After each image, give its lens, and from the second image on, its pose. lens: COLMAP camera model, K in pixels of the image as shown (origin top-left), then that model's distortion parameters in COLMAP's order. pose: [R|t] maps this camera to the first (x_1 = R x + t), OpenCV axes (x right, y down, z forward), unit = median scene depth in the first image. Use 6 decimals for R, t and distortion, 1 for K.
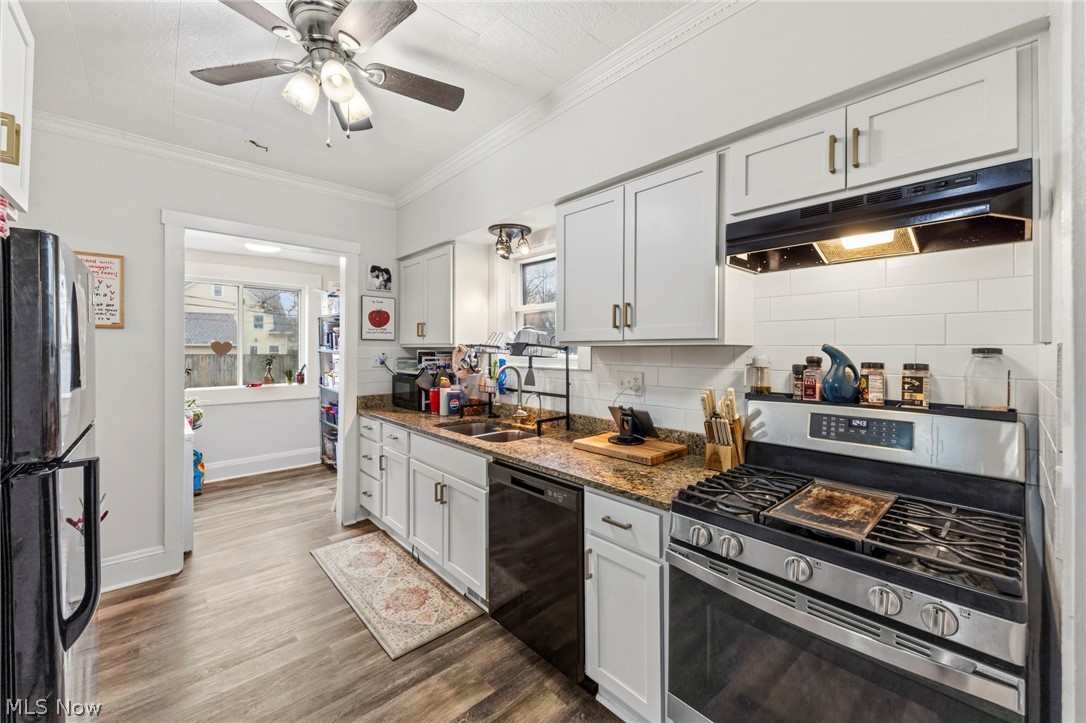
lens RADIAL K [[420.0, 0, 538.6], [0, 420.0, 352.1], [0, 0, 1]] dist [-0.000436, -0.000072]
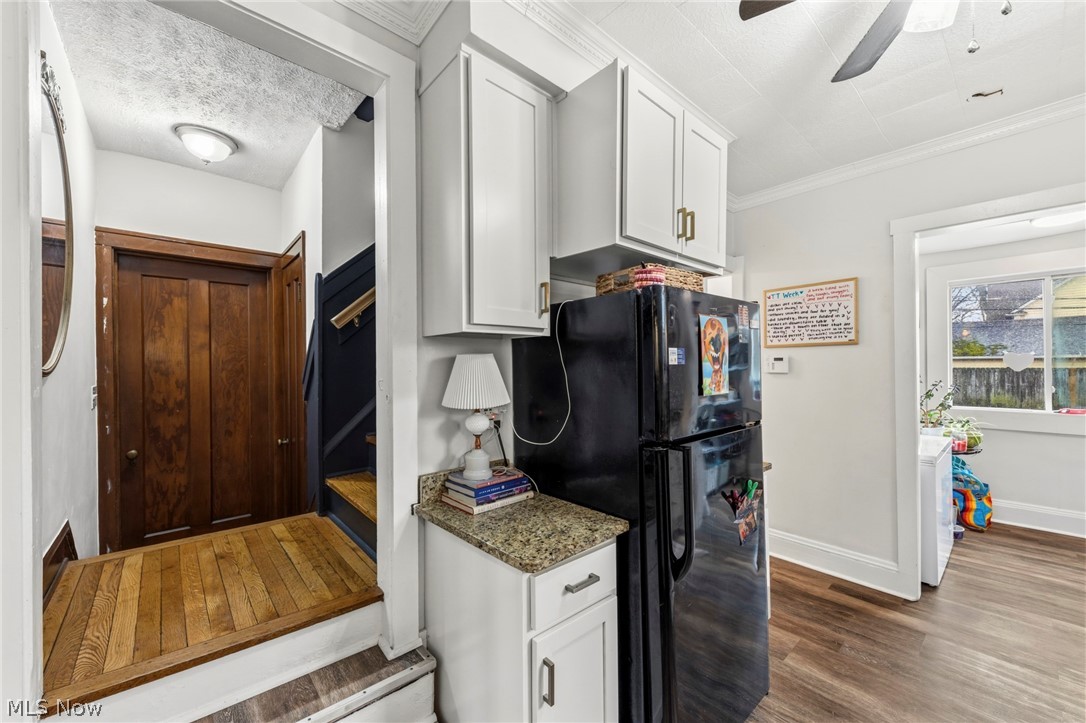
lens RADIAL K [[419.3, 0, 544.8], [0, 419.3, 362.0], [0, 0, 1]] dist [-0.000573, -0.000063]
pose [[0.008110, -0.009982, -0.999917, 0.087611], [-0.000122, 0.999950, -0.009983, 0.000475], [0.999967, 0.000203, 0.008109, 0.187674]]
